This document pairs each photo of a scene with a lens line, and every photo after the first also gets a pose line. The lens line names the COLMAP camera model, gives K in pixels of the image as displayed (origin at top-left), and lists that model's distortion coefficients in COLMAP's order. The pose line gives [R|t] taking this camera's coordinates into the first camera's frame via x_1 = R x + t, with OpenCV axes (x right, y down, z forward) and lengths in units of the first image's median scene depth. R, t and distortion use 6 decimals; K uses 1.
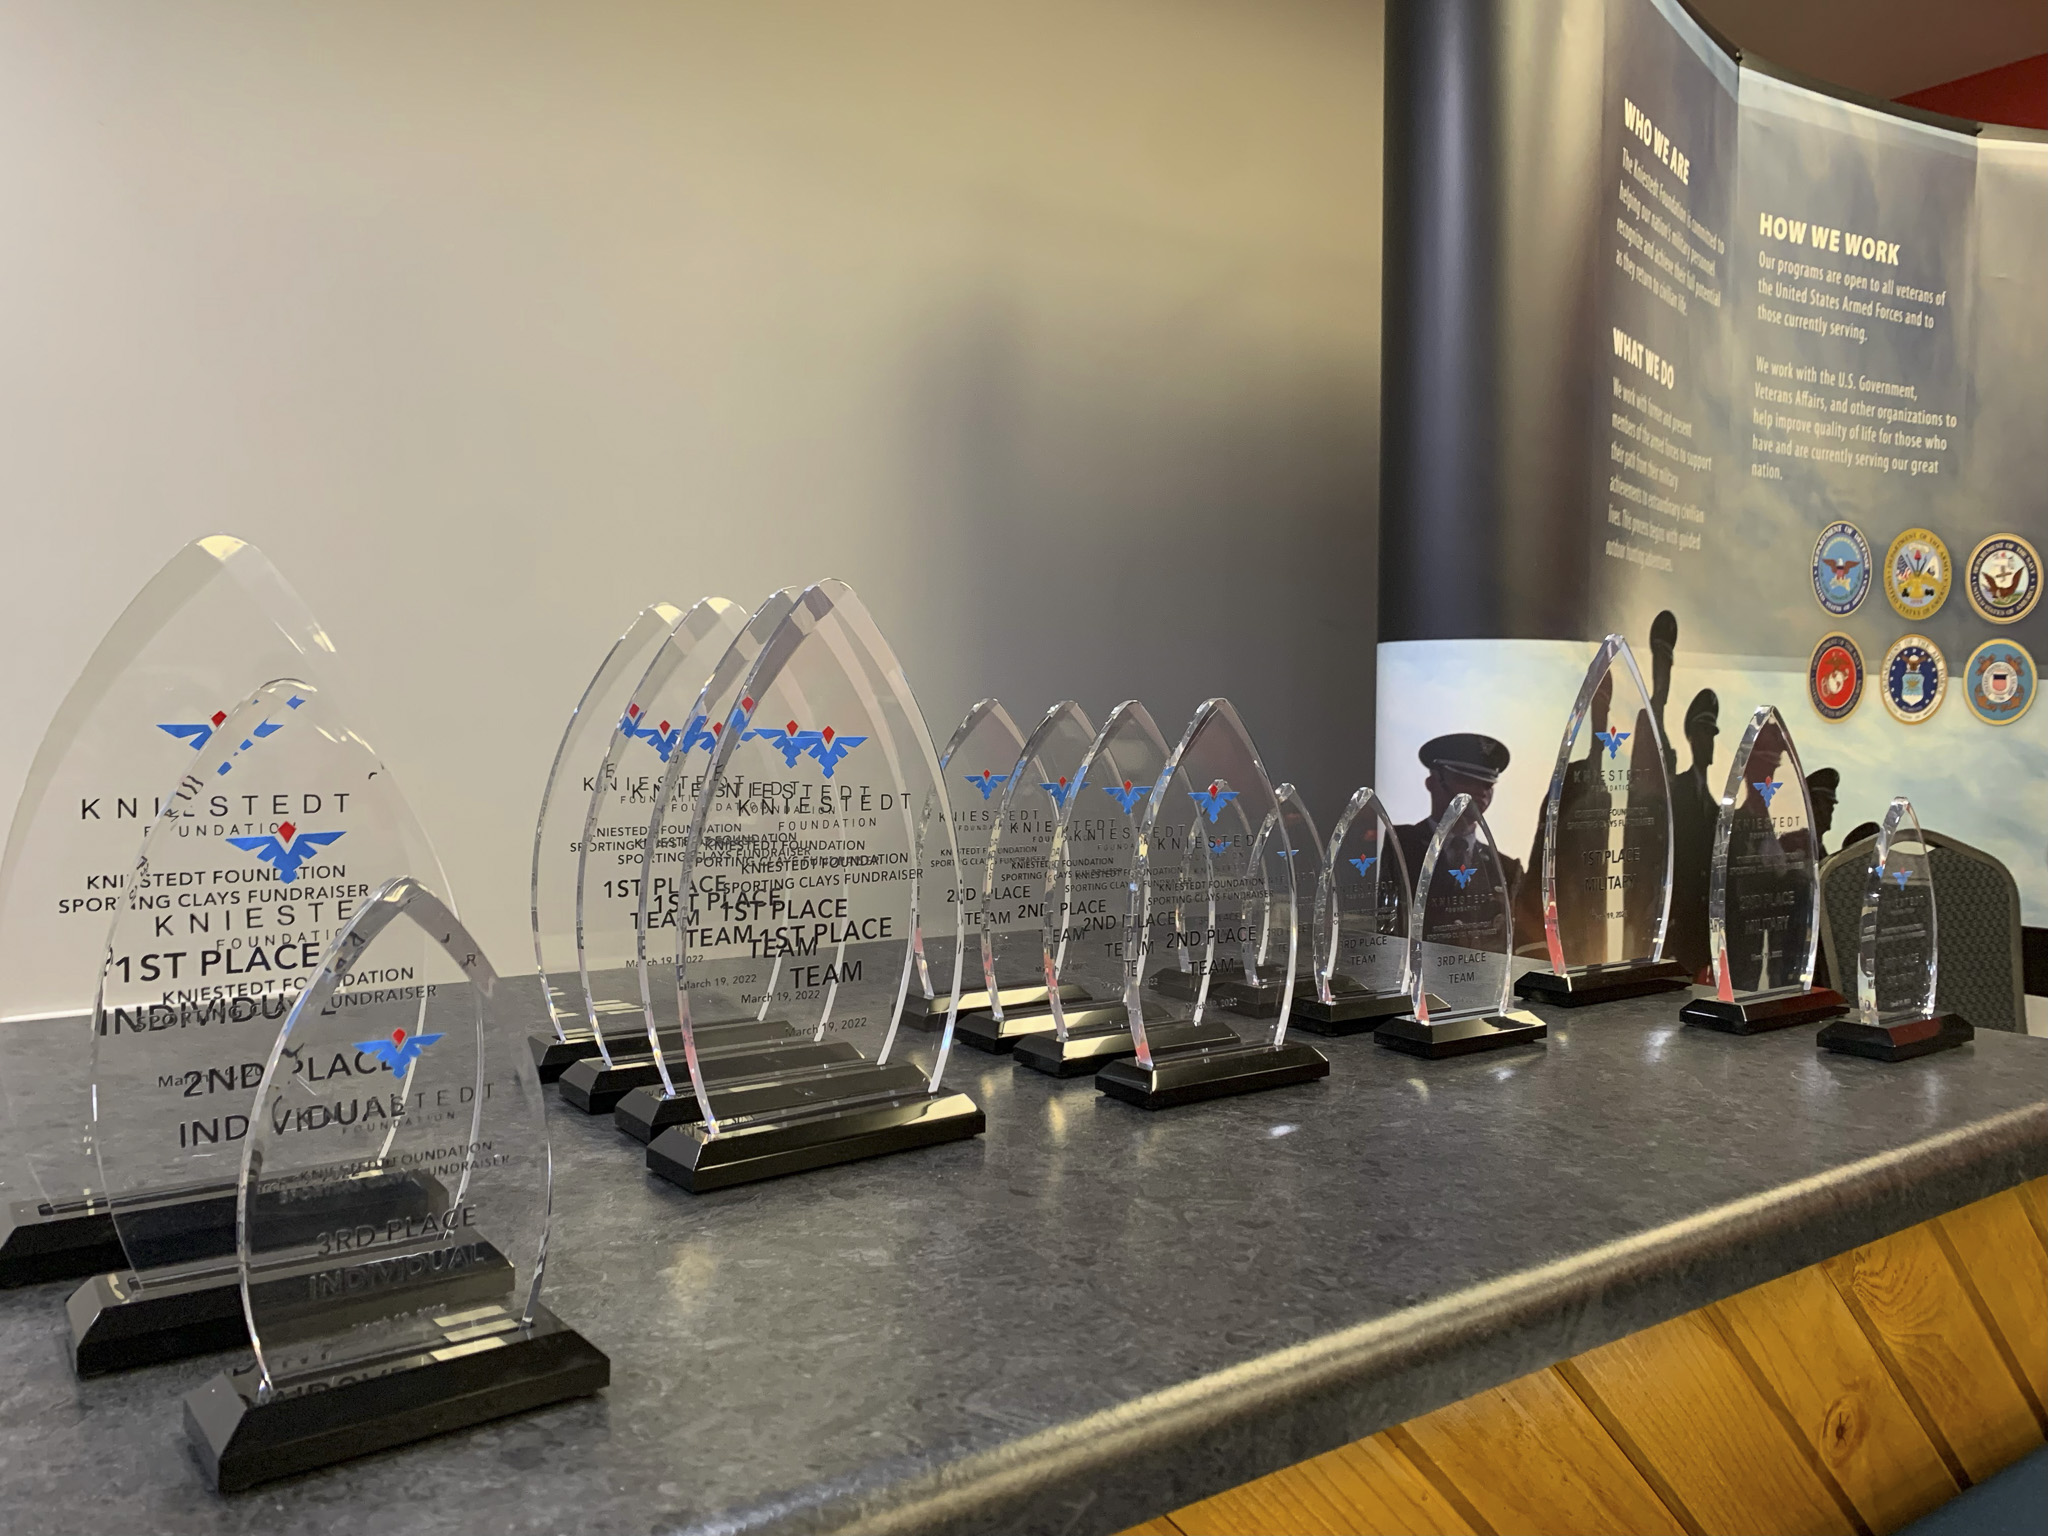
lens RADIAL K [[1601.2, 0, 1037.8], [0, 1601.2, 757.6], [0, 0, 1]] dist [0.027272, -0.021358]
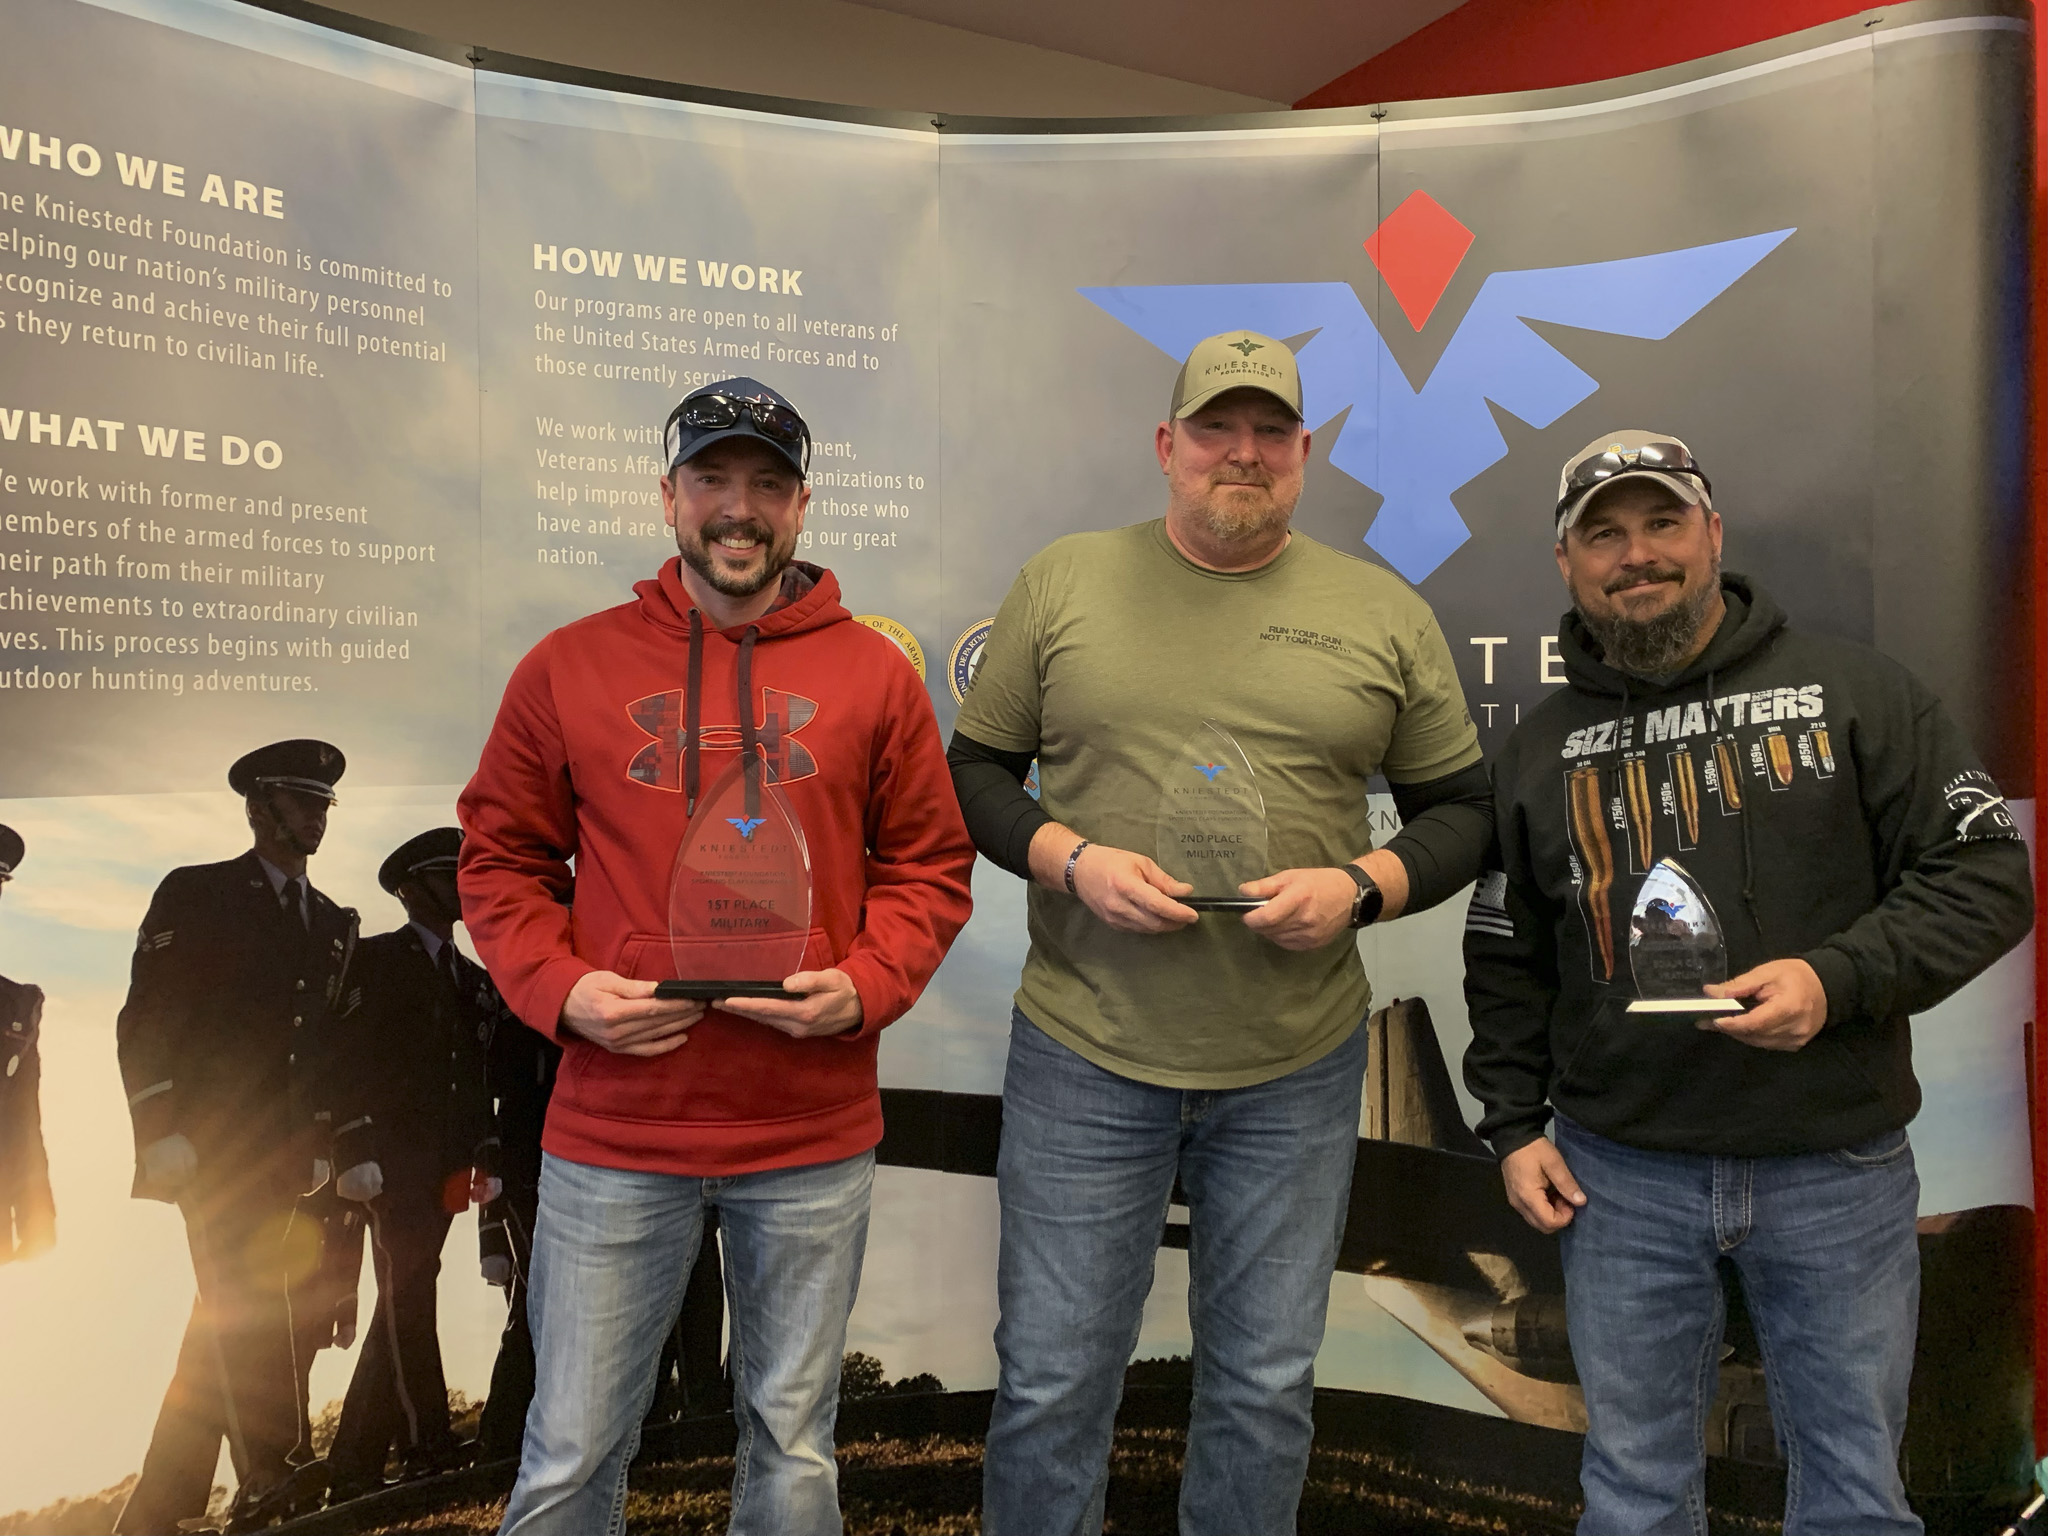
lens RADIAL K [[1601.2, 0, 1032.0], [0, 1601.2, 755.7], [0, 0, 1]] dist [0.027272, -0.021358]
pose [[0.990342, -0.012204, -0.138111, 0.769713], [0.009709, 0.999778, -0.018720, -0.057387], [0.138308, 0.017198, 0.990240, 0.220209]]
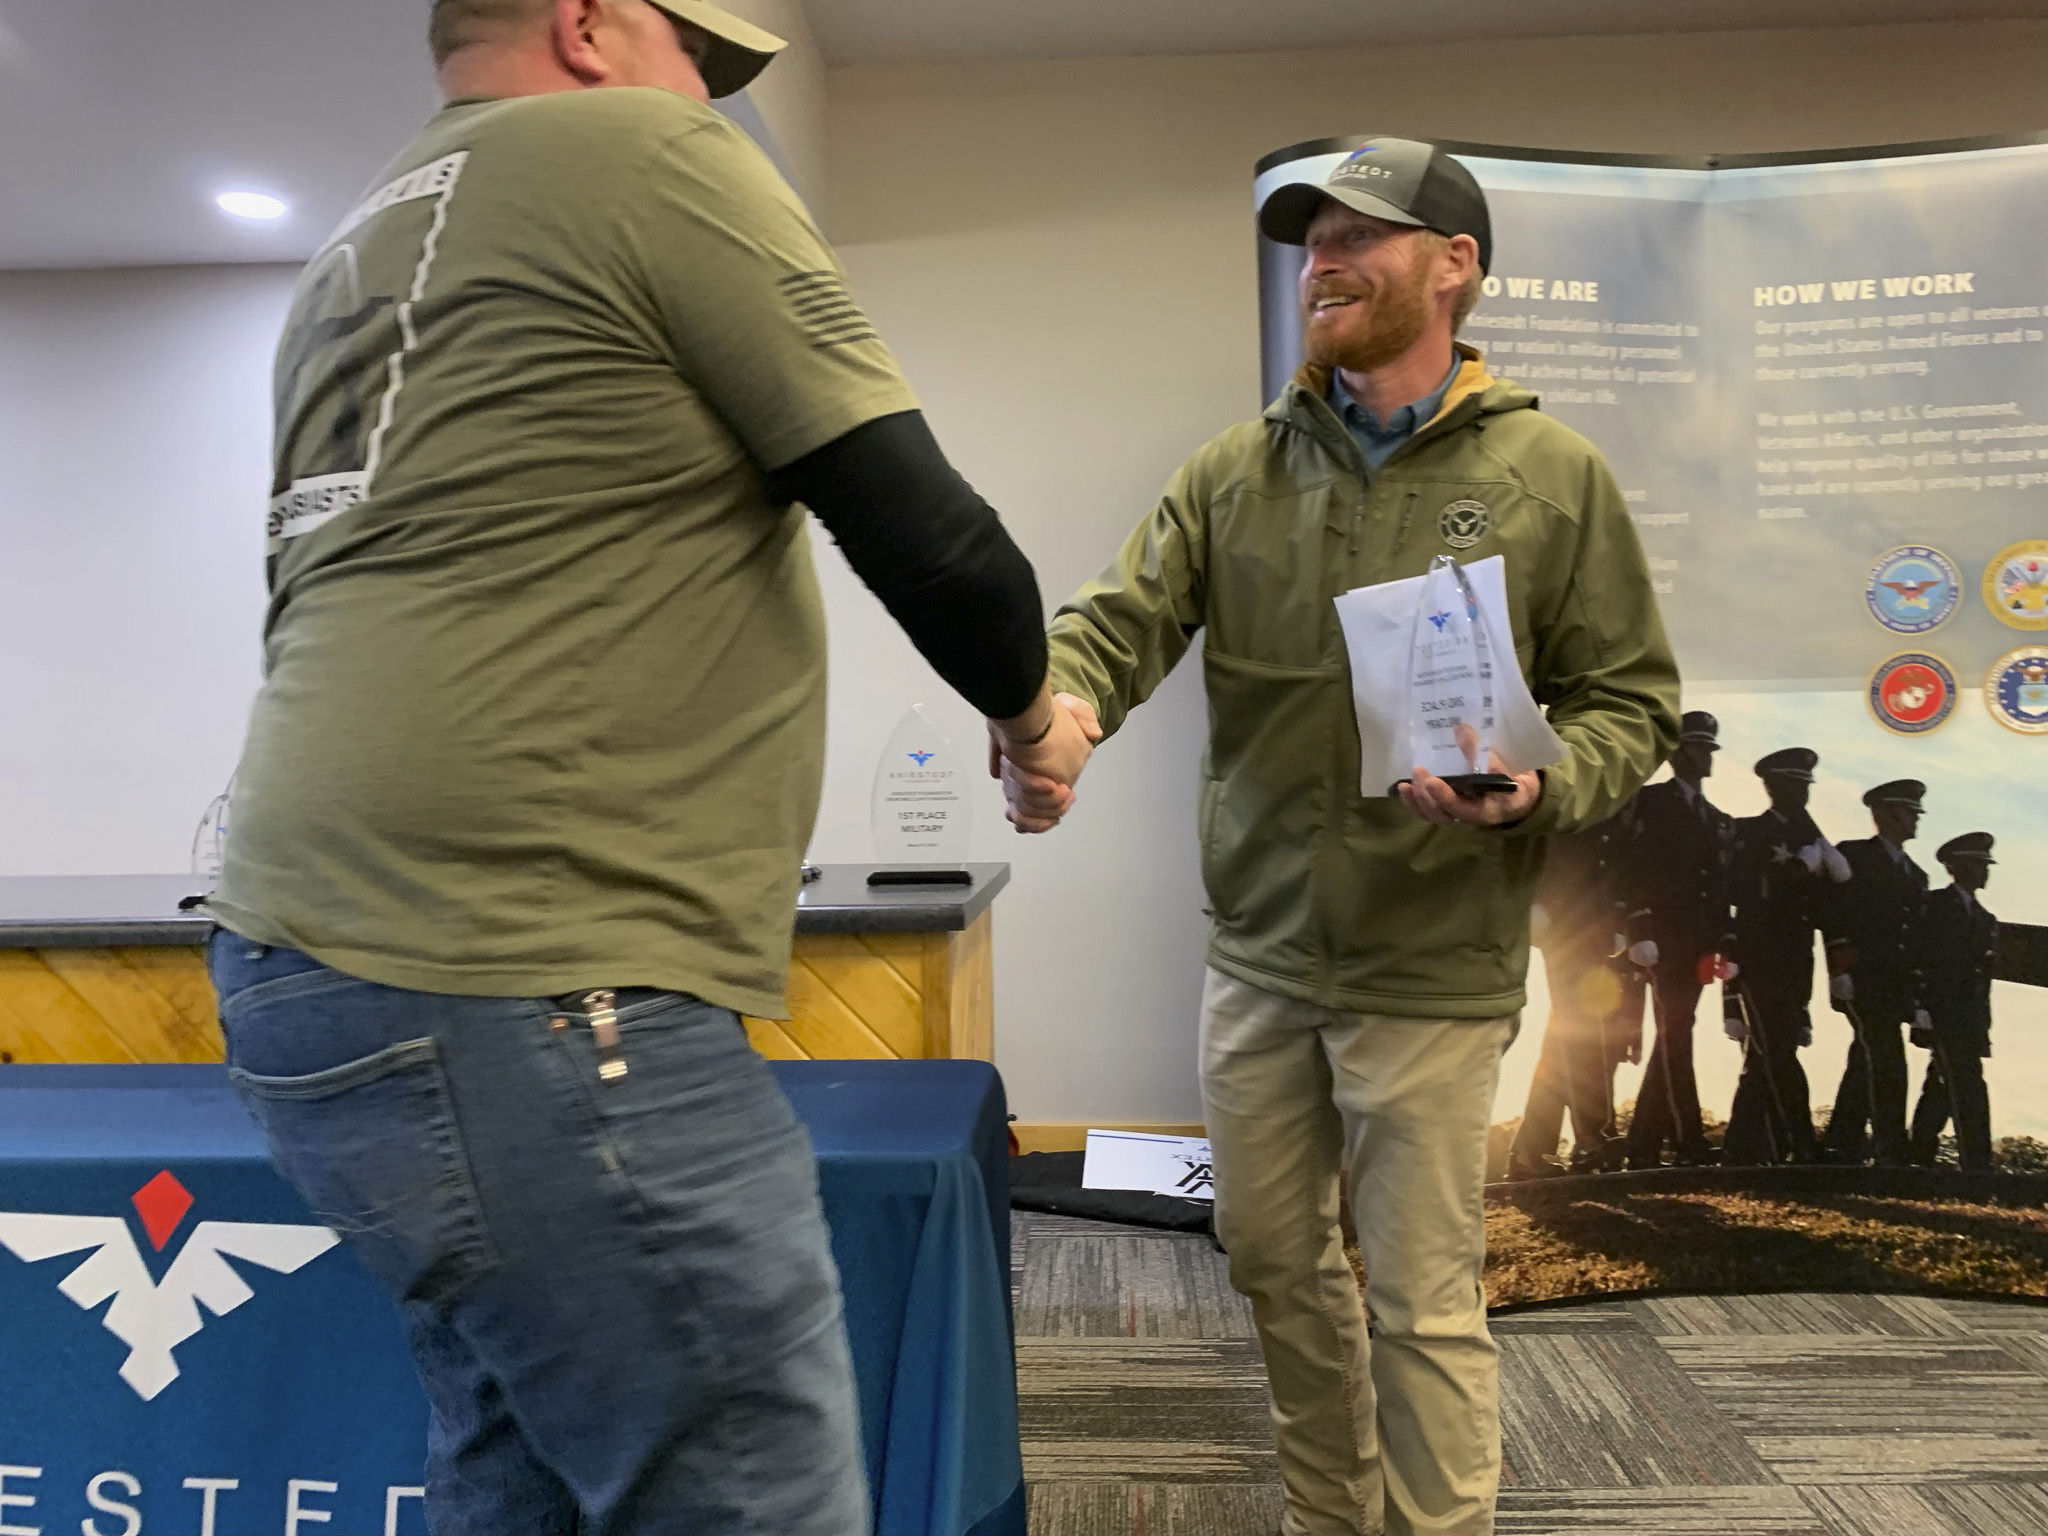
lens RADIAL K [[1601.2, 0, 1009.3], [0, 1601.2, 773.0], [0, 0, 1]] dist [0.027272, -0.021358]
pose [[0.775397, -0.020487, -0.631141, 0.712317], [0.007594, 0.999704, -0.023121, 0.022651], [0.631428, 0.013135, 0.775323, -0.190274]]
